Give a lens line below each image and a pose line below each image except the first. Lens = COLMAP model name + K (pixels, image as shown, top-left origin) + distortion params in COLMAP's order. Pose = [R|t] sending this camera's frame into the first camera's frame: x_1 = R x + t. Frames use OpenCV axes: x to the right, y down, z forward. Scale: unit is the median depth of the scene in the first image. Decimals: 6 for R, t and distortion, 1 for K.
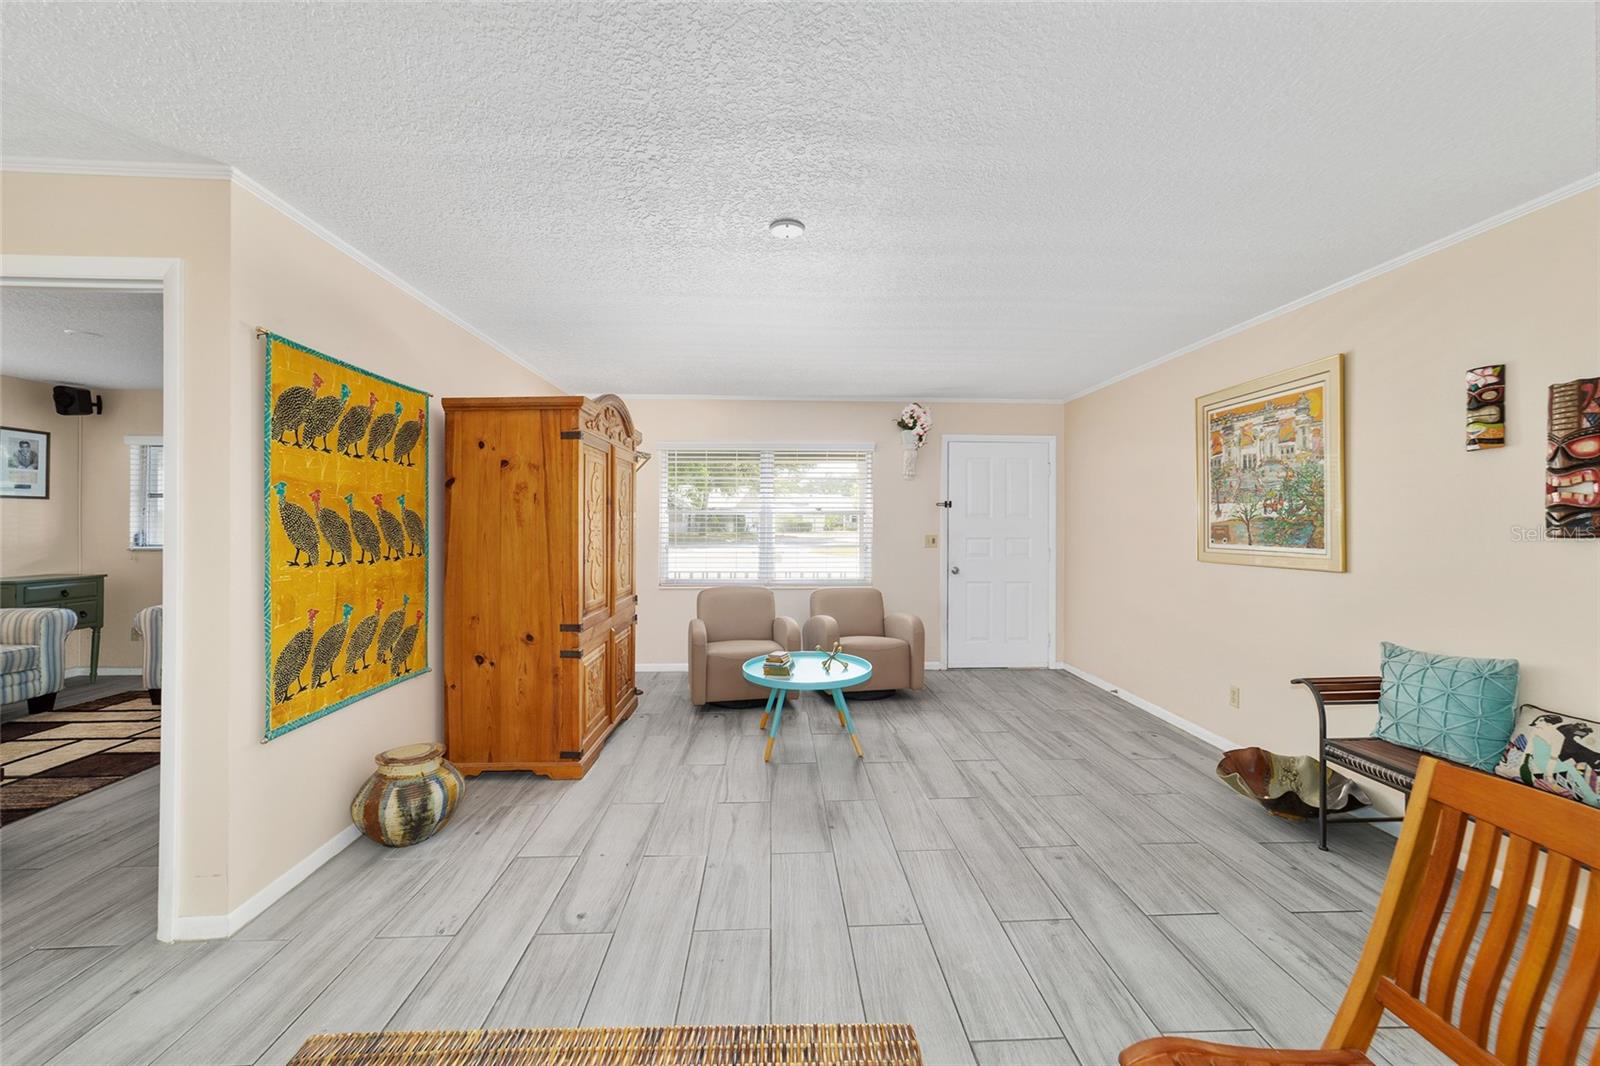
lens RADIAL K [[615.3, 0, 801.7], [0, 615.3, 523.2], [0, 0, 1]] dist [-0.009296, 0.004362]
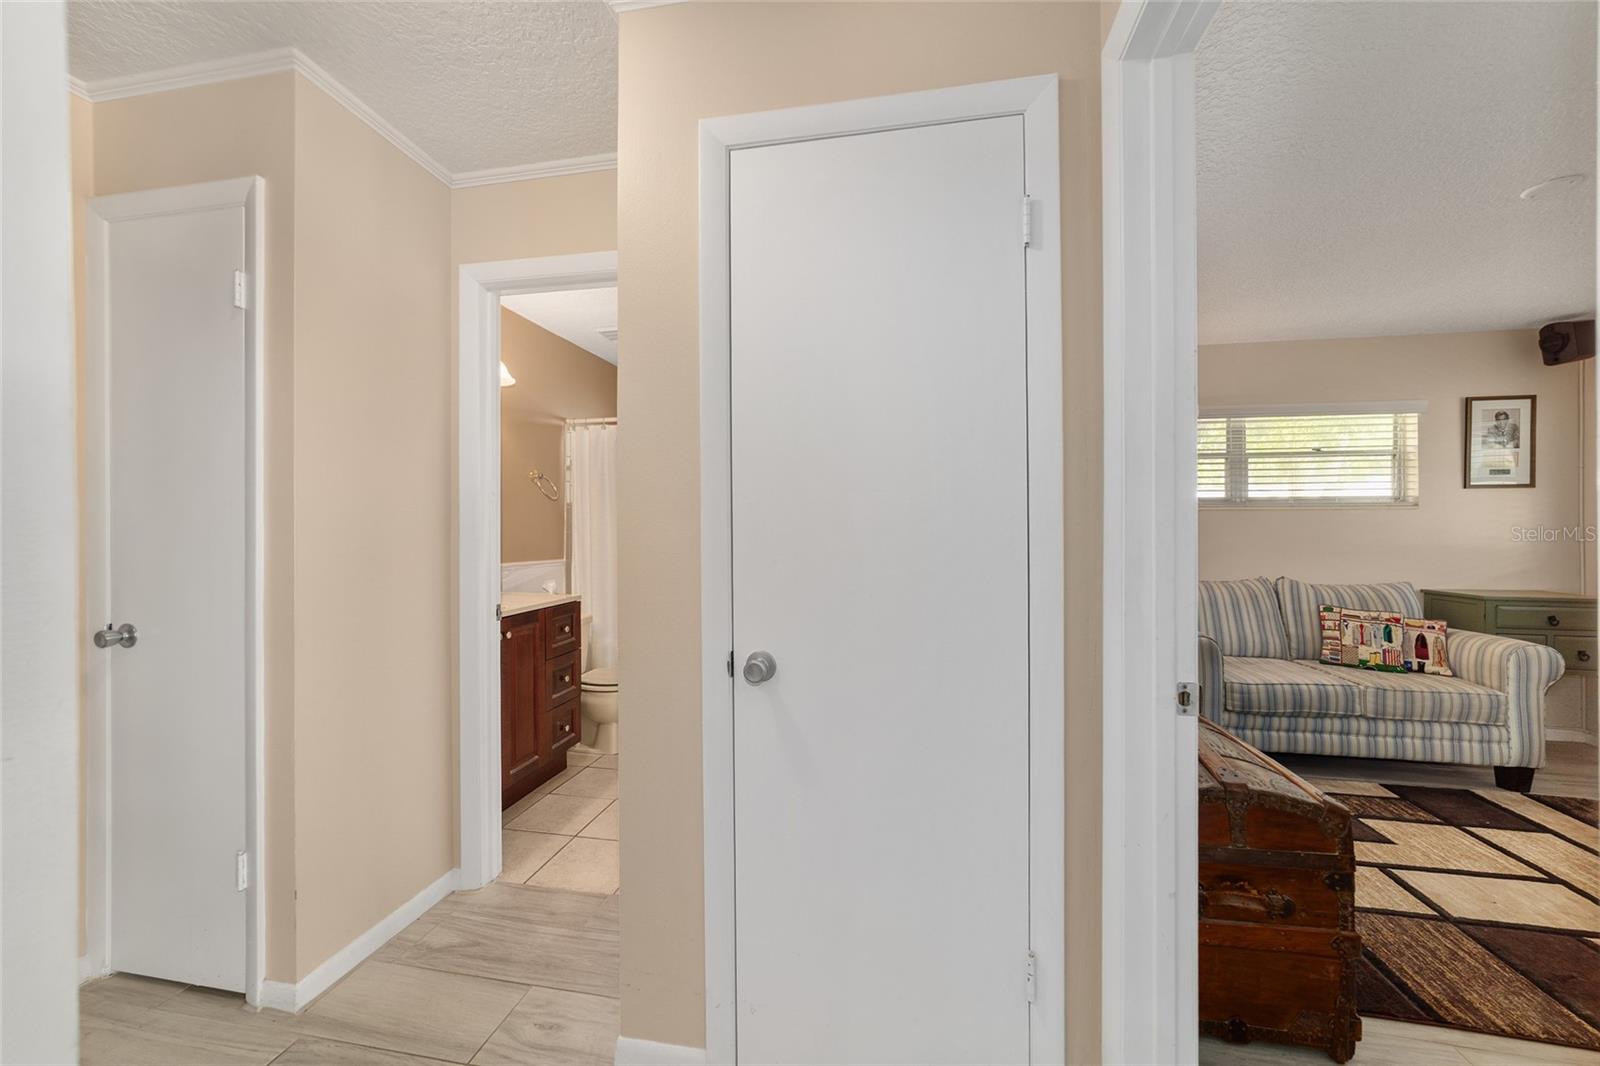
lens RADIAL K [[615.3, 0, 792.5], [0, 615.3, 529.5], [0, 0, 1]] dist [-0.009296, 0.004362]
pose [[-0.234777, -0.005945, -0.972031, -0.373382], [0.000271, 0.999981, -0.006181, 0.017899], [0.972049, -0.001714, -0.234771, 0.371508]]
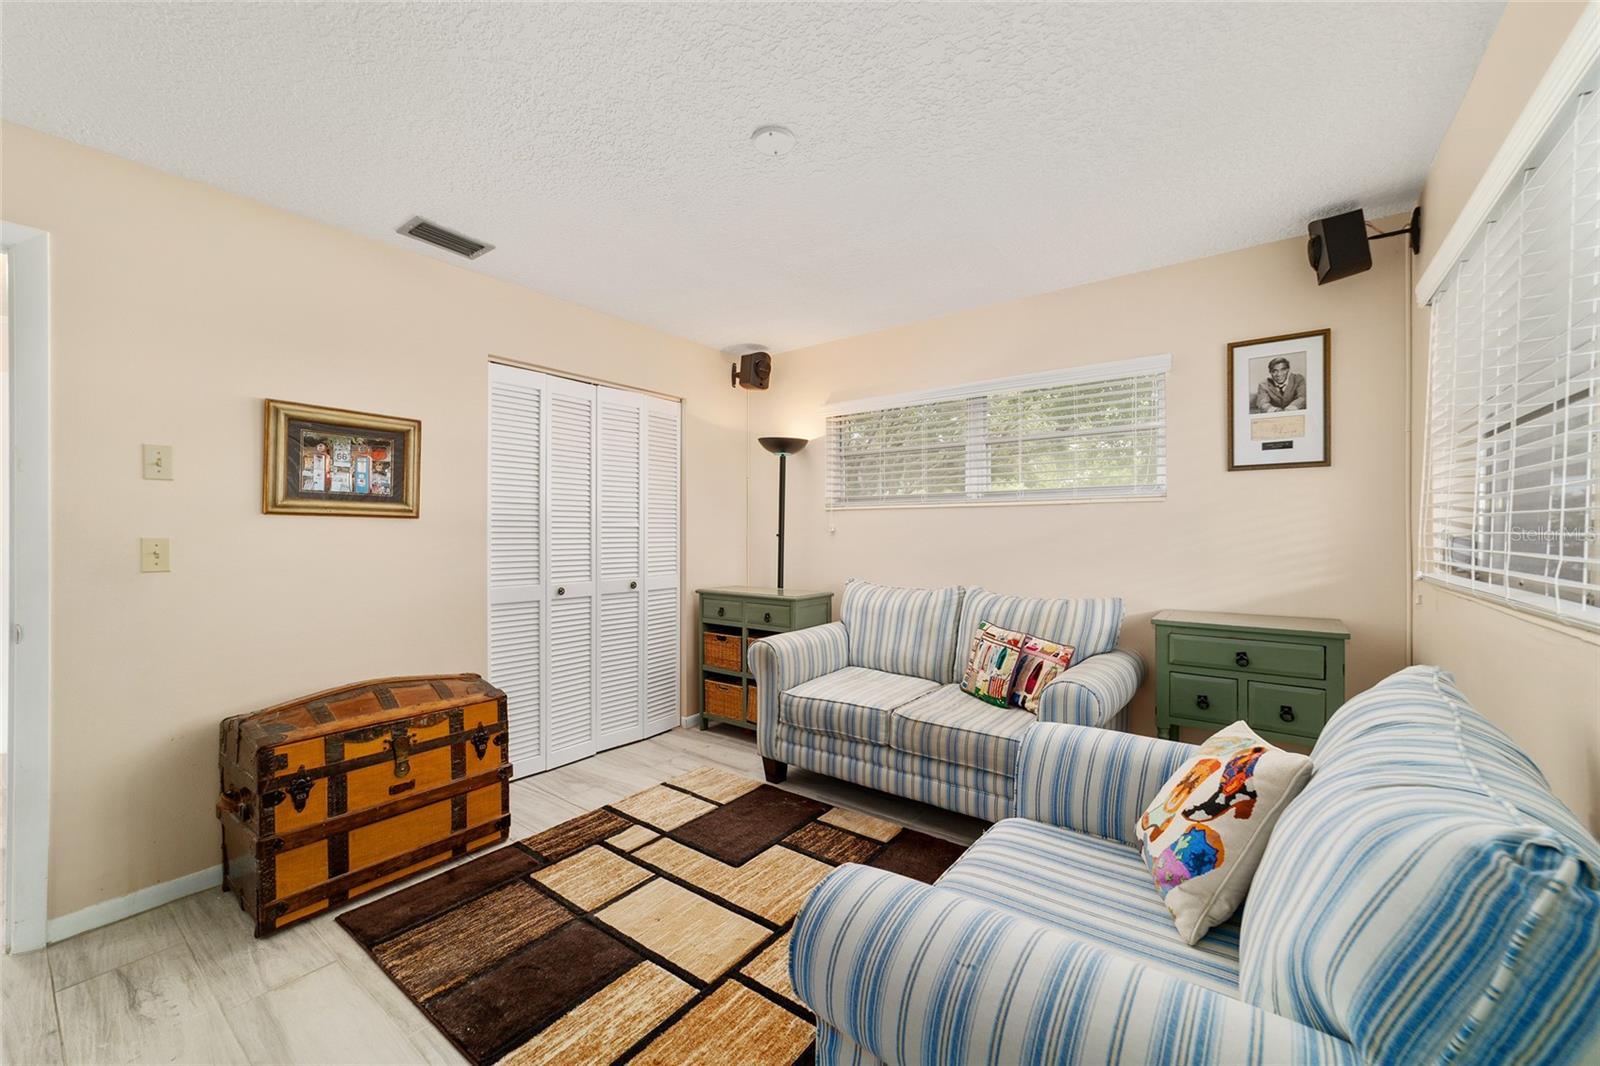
lens RADIAL K [[615.3, 0, 790.2], [0, 615.3, 536.3], [0, 0, 1]] dist [-0.009296, 0.004362]
pose [[-0.644505, -0.006604, -0.764571, -0.680116], [0.000432, 0.999959, -0.009002, 0.025668], [0.764600, -0.006132, -0.644476, 1.157231]]
